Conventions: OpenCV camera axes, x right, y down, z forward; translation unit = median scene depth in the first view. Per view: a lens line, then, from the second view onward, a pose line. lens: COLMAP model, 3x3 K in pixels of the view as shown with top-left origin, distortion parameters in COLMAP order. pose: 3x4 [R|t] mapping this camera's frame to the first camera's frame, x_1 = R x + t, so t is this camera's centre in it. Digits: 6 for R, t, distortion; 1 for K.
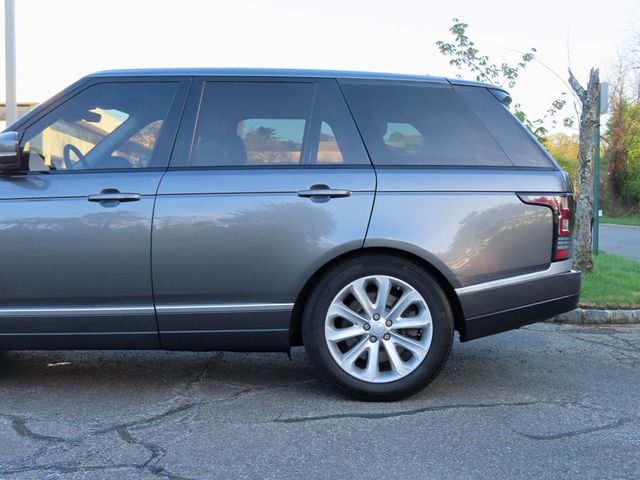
lens RADIAL K [[791.4, 0, 320.0], [0, 791.4, 240.0], [0, 0, 1]] dist [-0.014498, -0.021949]
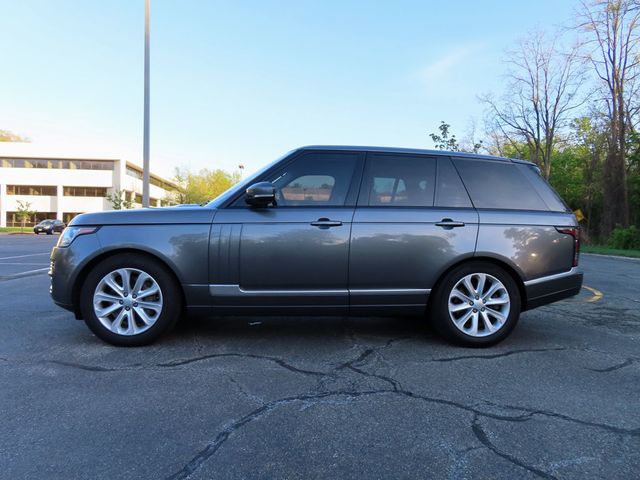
lens RADIAL K [[459.2, 0, 320.0], [0, 459.2, 240.0], [0, 0, 1]] dist [-0.011749, 0.004672]
pose [[0.996131, 0.019516, 0.085687, -0.351938], [-0.018560, 0.999756, -0.011936, -0.008127], [-0.085899, 0.010299, 0.996251, 0.051091]]
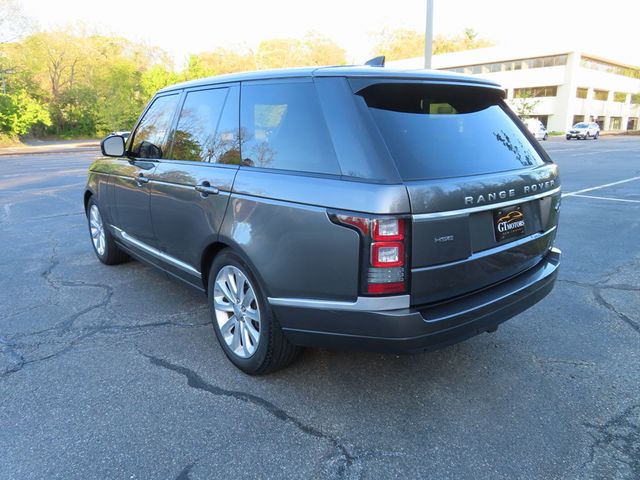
lens RADIAL K [[459.2, 0, 320.0], [0, 459.2, 240.0], [0, 0, 1]] dist [-0.011749, 0.004672]
pose [[0.639214, 0.177689, -0.748219, 0.633210], [-0.014483, 0.975549, 0.219303, -0.137741], [0.768892, -0.129346, 0.626158, 0.689017]]
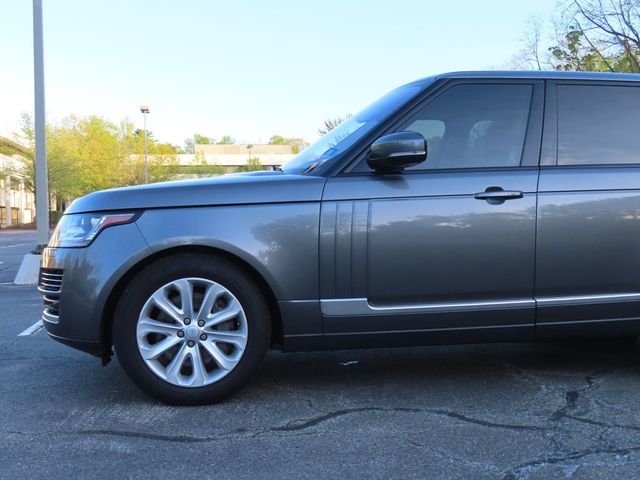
lens RADIAL K [[791.4, 0, 320.0], [0, 791.4, 240.0], [0, 0, 1]] dist [-0.014498, -0.021949]
pose [[0.988881, -0.017949, 0.147622, -0.640494], [0.018417, 0.999829, -0.001807, 0.002369], [-0.147564, 0.004505, 0.989042, 0.012558]]
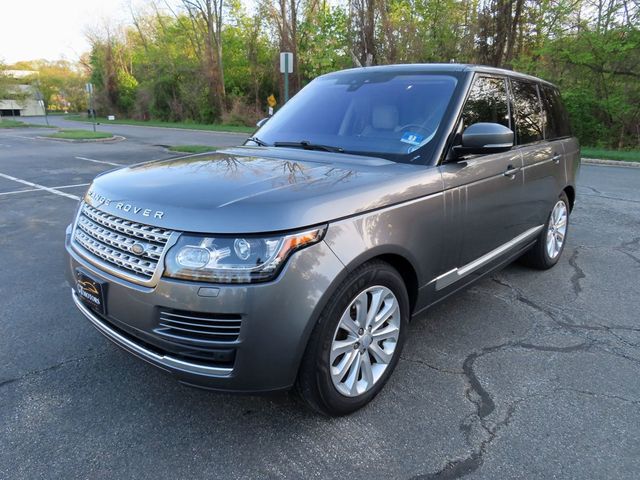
lens RADIAL K [[459.2, 0, 320.0], [0, 459.2, 240.0], [0, 0, 1]] dist [-0.011749, 0.004672]
pose [[0.678001, -0.198654, 0.707709, -1.053825], [0.028564, 0.969182, 0.244684, -0.140042], [-0.734506, -0.145681, 0.662780, 0.695560]]
